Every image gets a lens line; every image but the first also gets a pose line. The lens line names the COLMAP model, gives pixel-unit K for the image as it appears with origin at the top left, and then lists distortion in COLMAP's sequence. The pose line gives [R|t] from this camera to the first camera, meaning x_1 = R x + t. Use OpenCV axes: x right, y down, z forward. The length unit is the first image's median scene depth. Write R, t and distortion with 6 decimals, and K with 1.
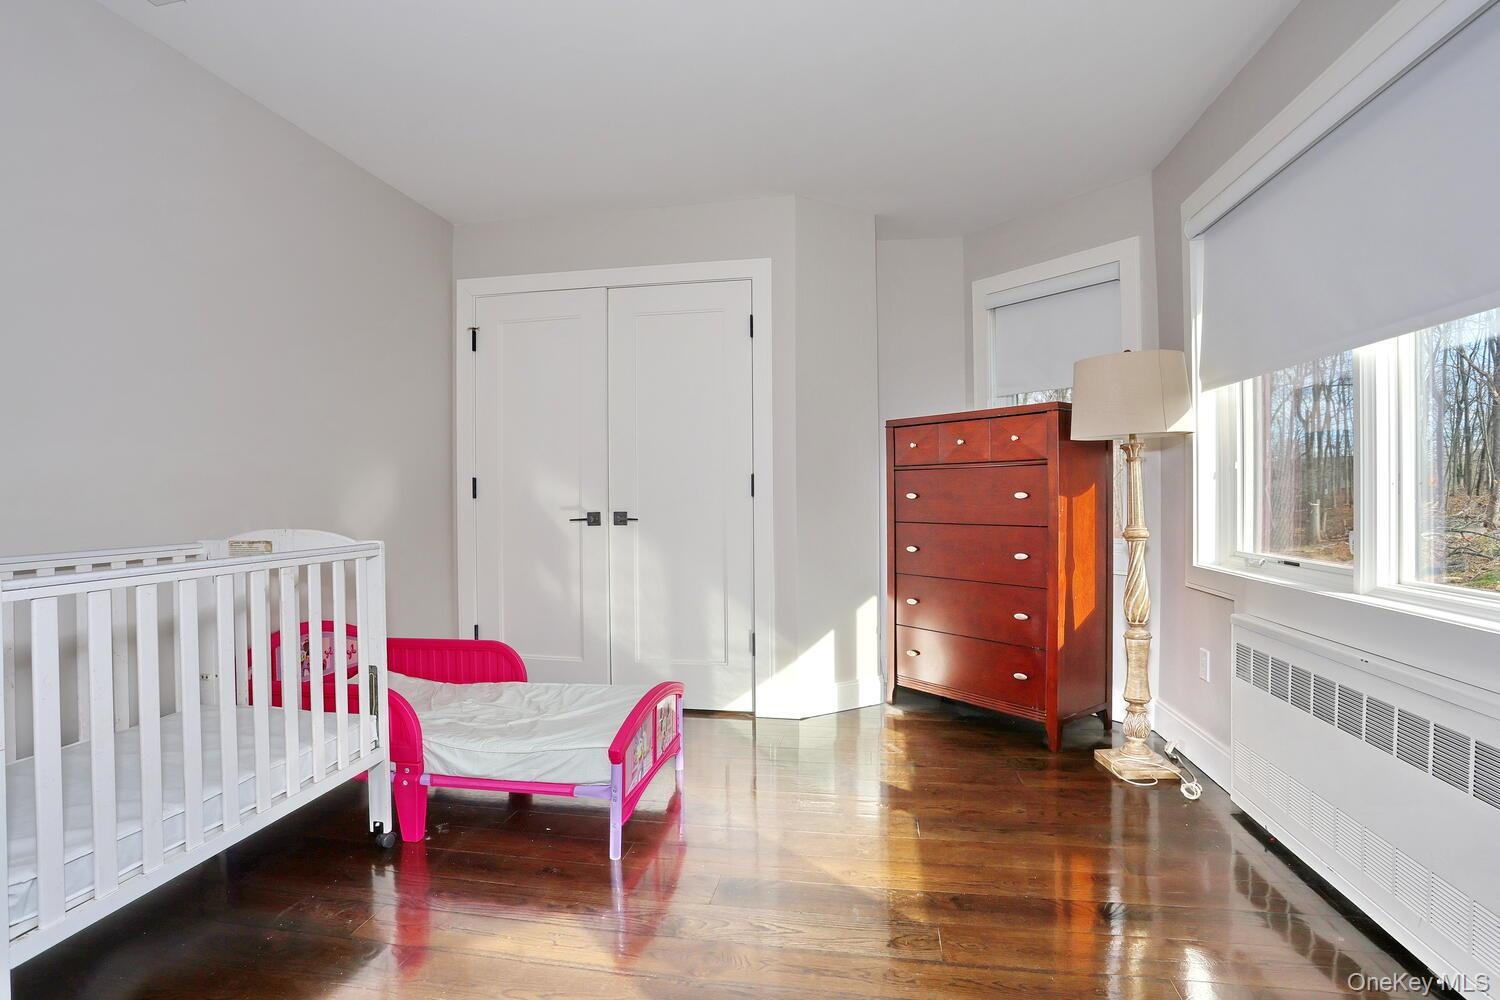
lens RADIAL K [[718.2, 0, 750.0], [0, 718.2, 497.6], [0, 0, 1]] dist [-0.048212, 0.002343]
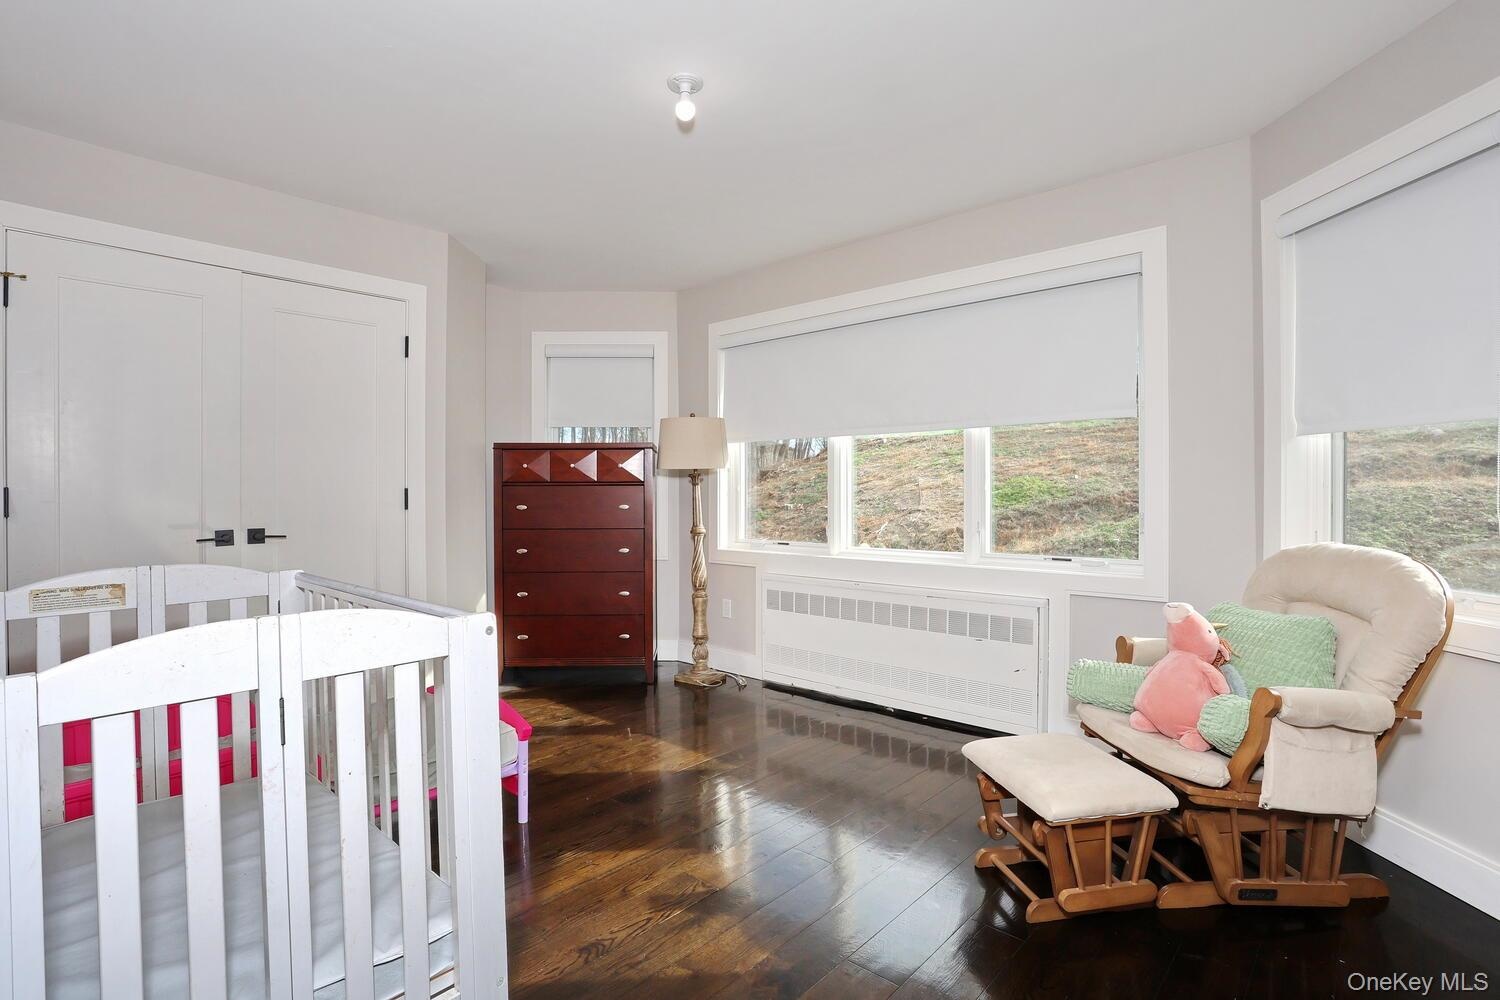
lens RADIAL K [[718.2, 0, 742.5], [0, 718.2, 495.2], [0, 0, 1]] dist [-0.048212, 0.002343]
pose [[0.548678, 0.002671, 0.836030, -0.635052], [-0.000287, 0.999995, -0.003006, -0.021052], [-0.836034, 0.001409, 0.548676, 0.027883]]
